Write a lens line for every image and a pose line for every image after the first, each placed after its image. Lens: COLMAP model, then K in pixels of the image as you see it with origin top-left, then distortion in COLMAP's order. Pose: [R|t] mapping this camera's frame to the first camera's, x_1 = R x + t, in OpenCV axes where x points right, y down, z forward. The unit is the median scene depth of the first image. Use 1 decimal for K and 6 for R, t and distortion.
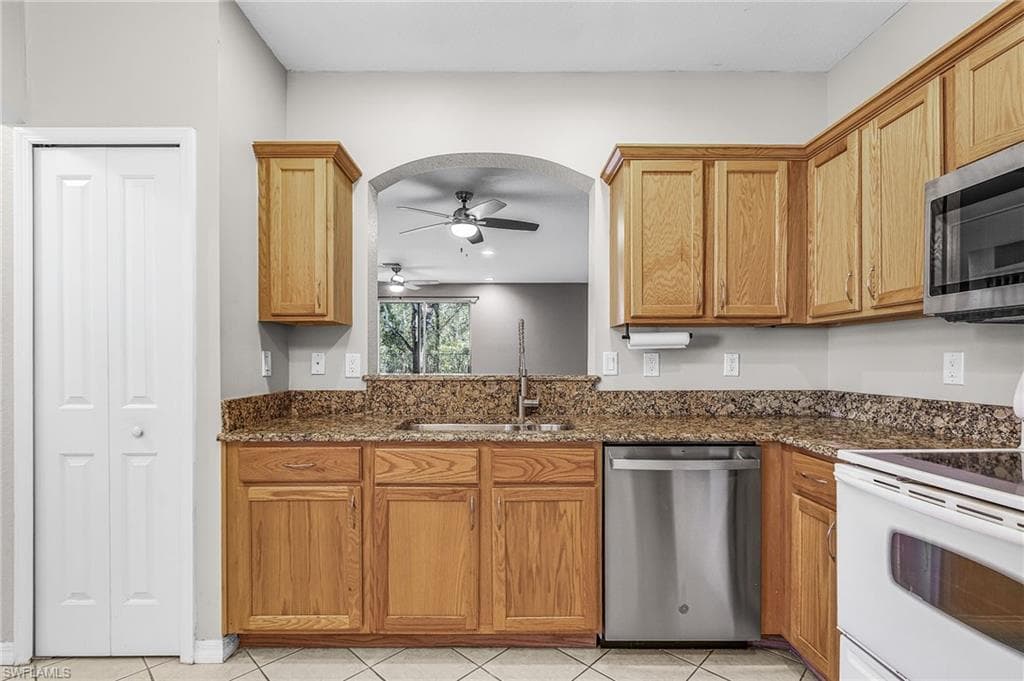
lens RADIAL K [[474.9, 0, 509.5], [0, 474.9, 359.2], [0, 0, 1]] dist [-0.000464, -0.001326]
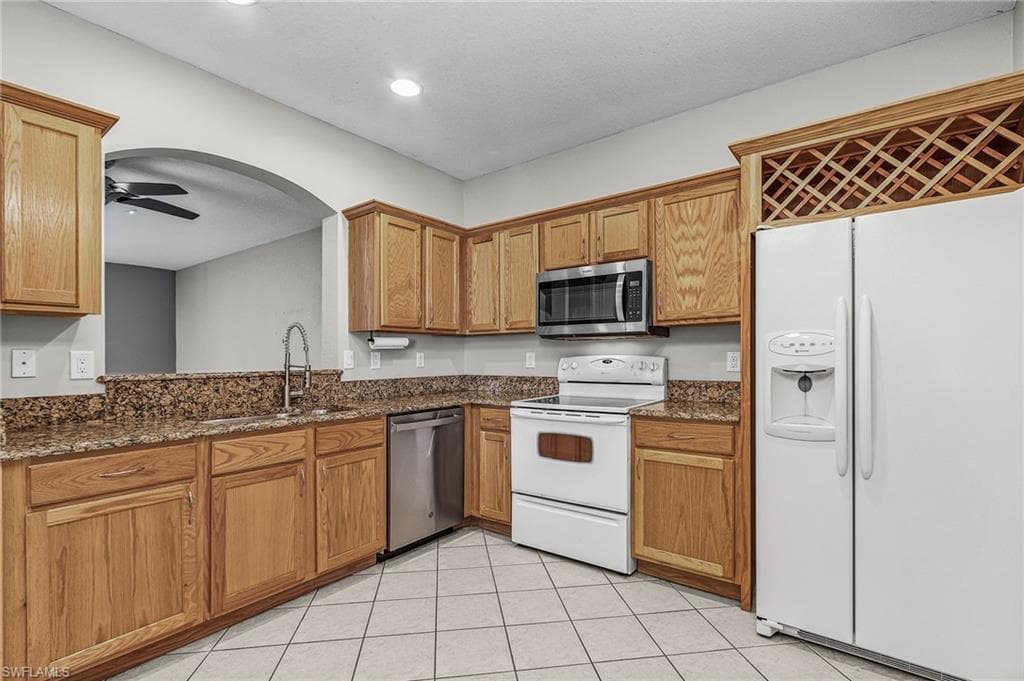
lens RADIAL K [[474.9, 0, 514.8], [0, 474.9, 358.6], [0, 0, 1]] dist [-0.000464, -0.001326]
pose [[0.598697, -0.008075, 0.800935, -0.691274], [0.003633, 0.999966, 0.007365, -0.002329], [-0.800967, -0.001500, 0.598706, -0.157789]]
